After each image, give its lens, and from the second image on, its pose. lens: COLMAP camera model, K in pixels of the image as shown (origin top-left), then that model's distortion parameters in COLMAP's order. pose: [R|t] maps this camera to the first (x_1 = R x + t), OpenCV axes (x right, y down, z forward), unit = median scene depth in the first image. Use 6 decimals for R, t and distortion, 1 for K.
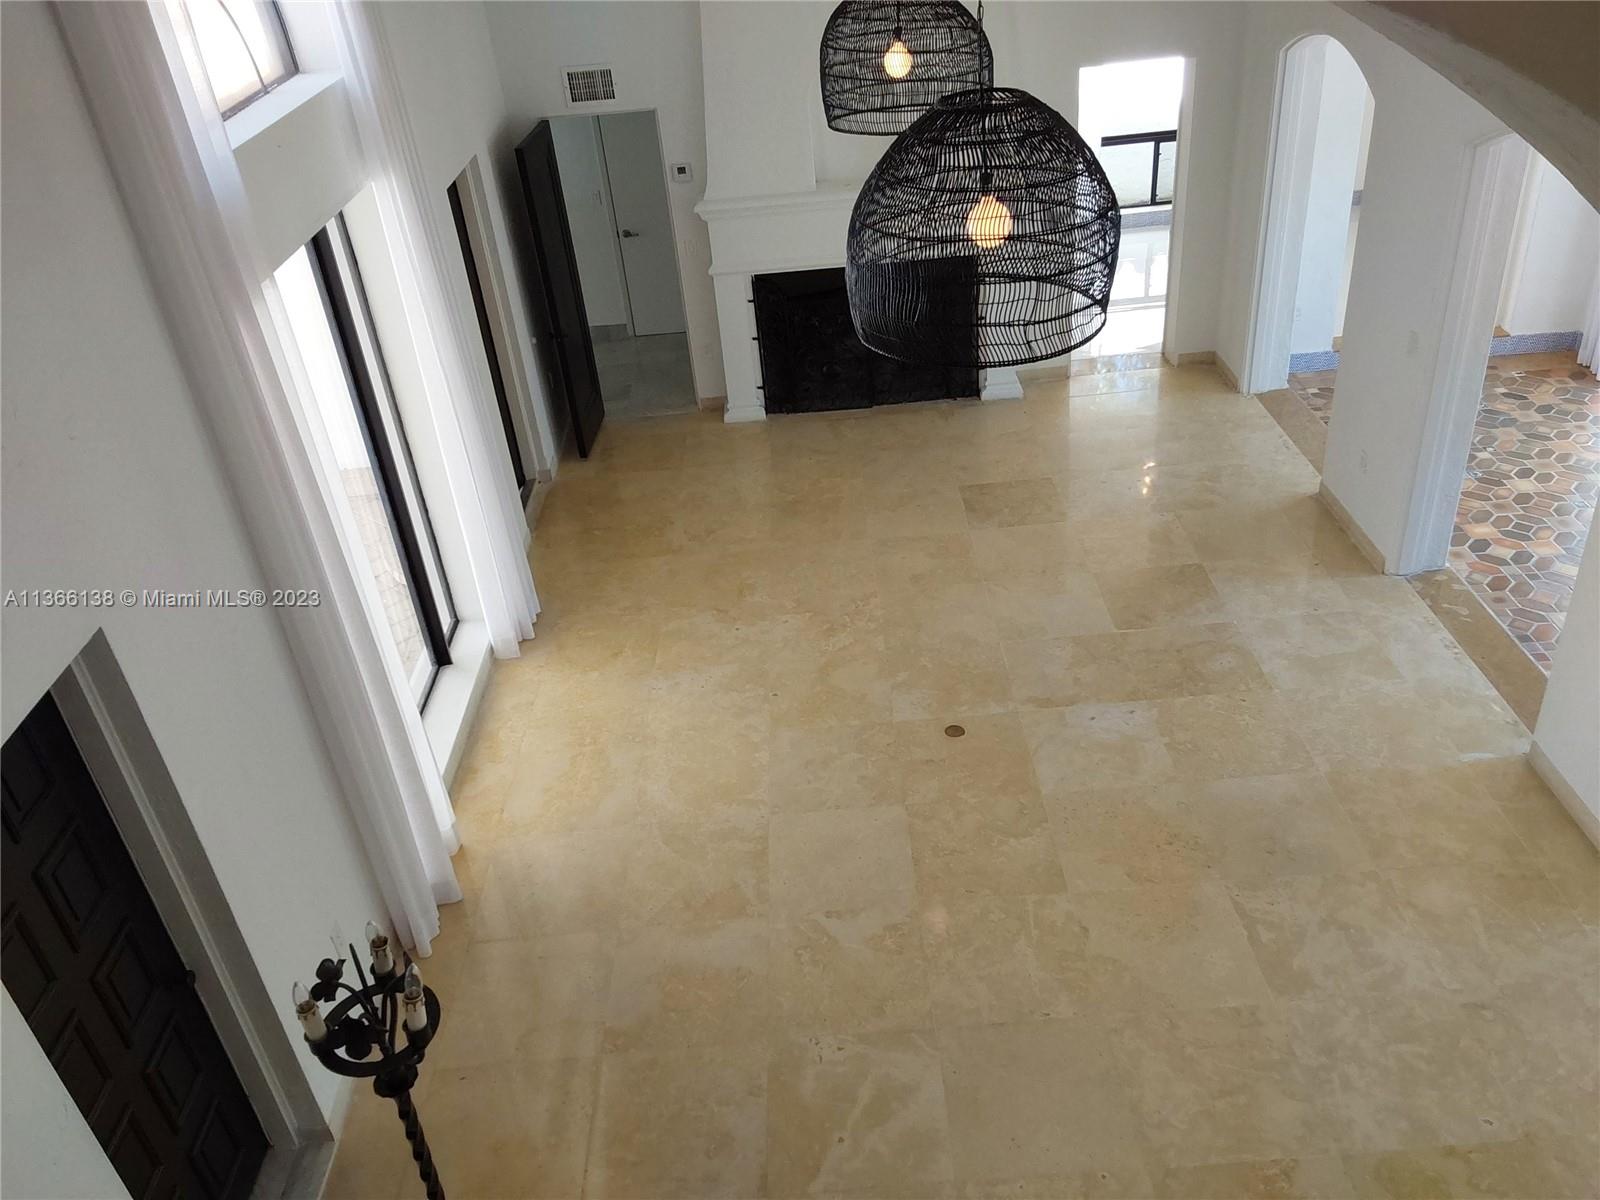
lens RADIAL K [[1293.3, 0, 802.1], [0, 1293.3, 588.4], [0, 0, 1]] dist [0.102903, -0.081901]
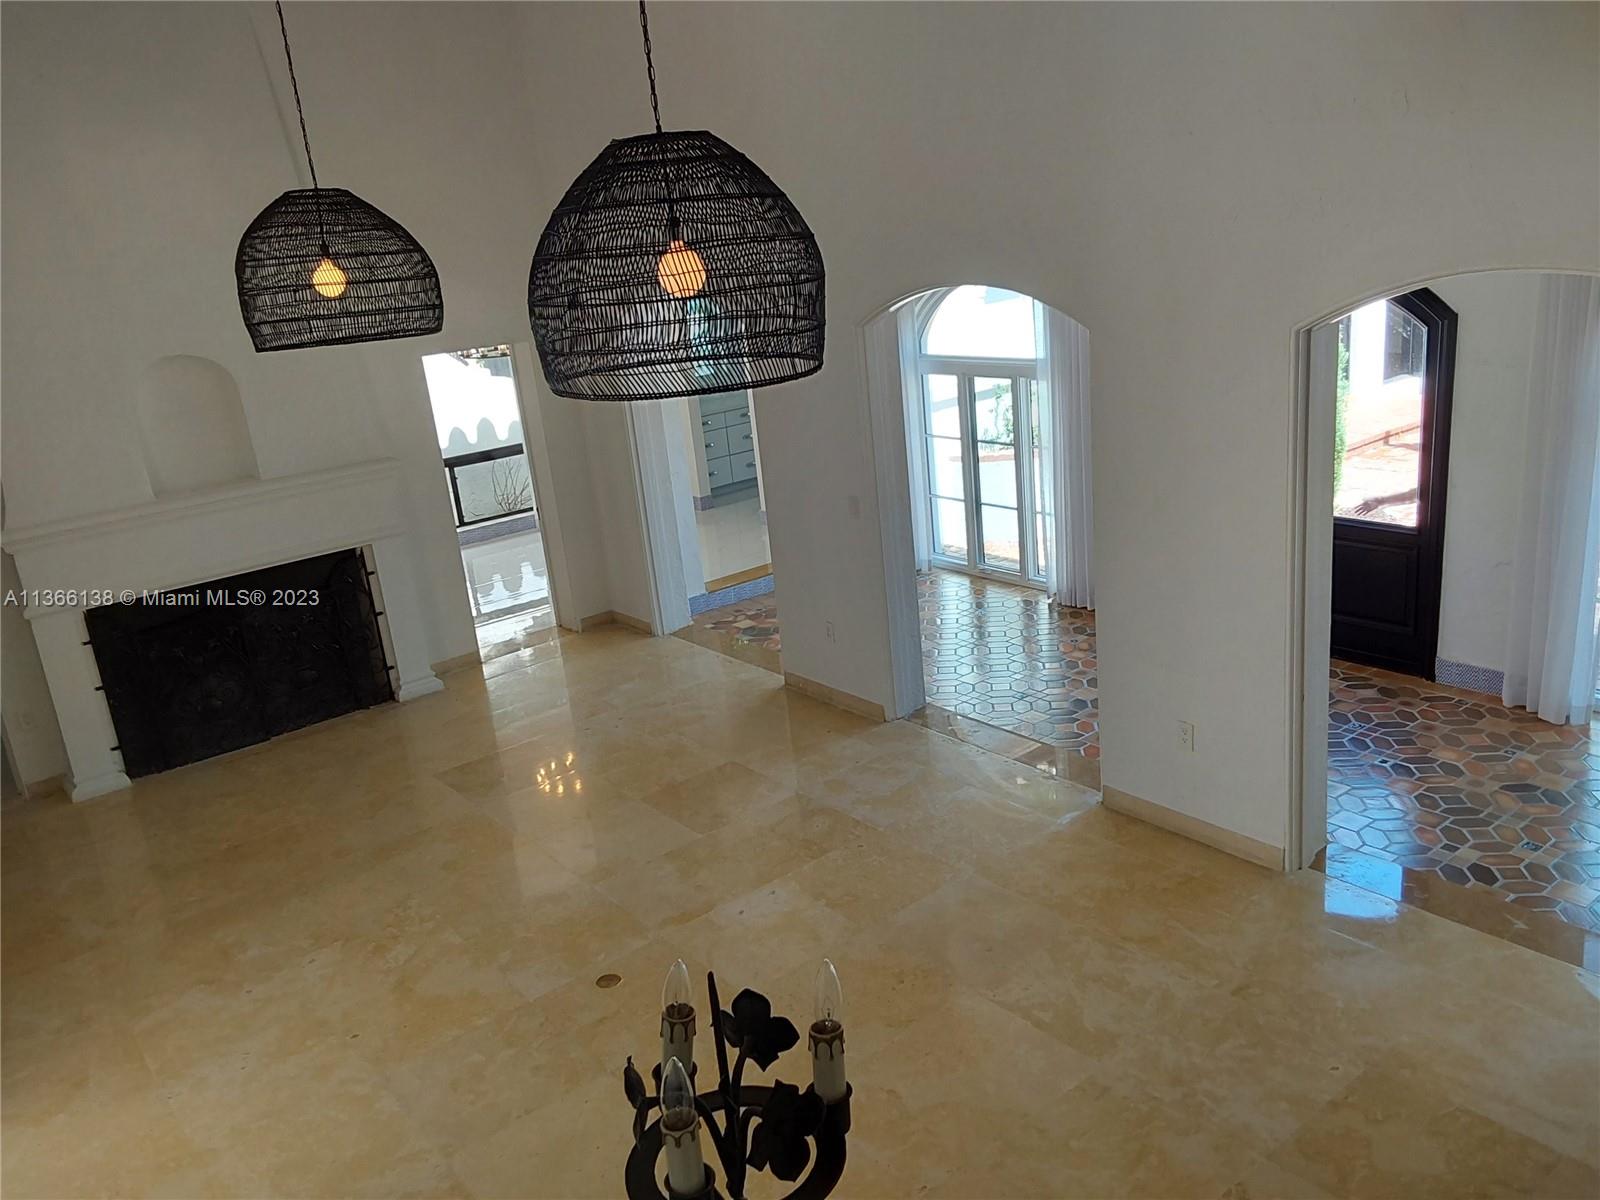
lens RADIAL K [[1293.3, 0, 808.6], [0, 1293.3, 606.4], [0, 0, 1]] dist [0.102903, -0.081901]
pose [[0.801917, -0.173839, 0.571585, -0.198508], [0.332927, 0.924439, -0.185934, 0.079264], [-0.496074, 0.339400, 0.799199, 0.166693]]
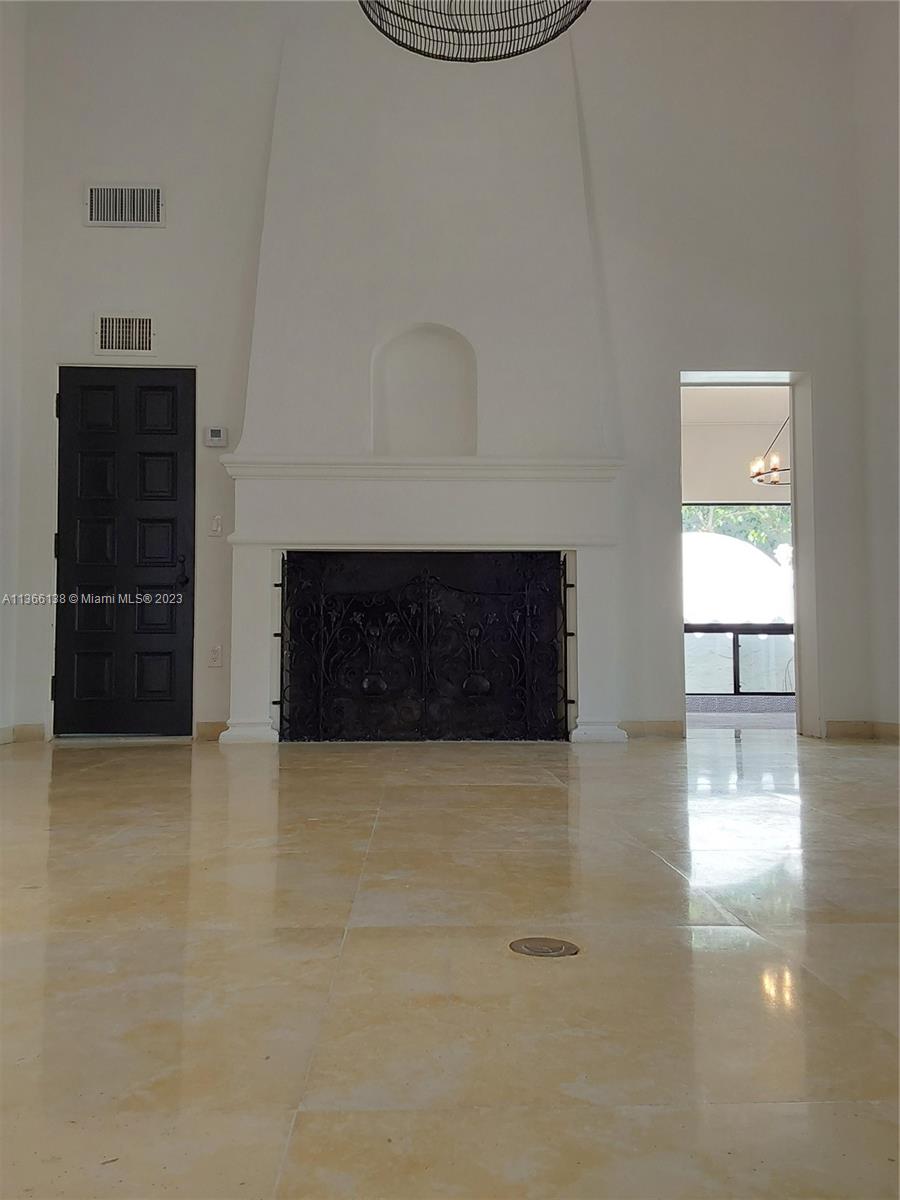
lens RADIAL K [[985.1, 0, 441.5], [0, 985.1, 610.0], [0, 0, 1]] dist [0.054938, -0.000786]
pose [[0.996429, 0.084389, 0.002700, 0.080353], [-0.068156, 0.822814, -0.564210, 0.163336], [-0.049835, 0.562011, 0.825627, 0.707940]]
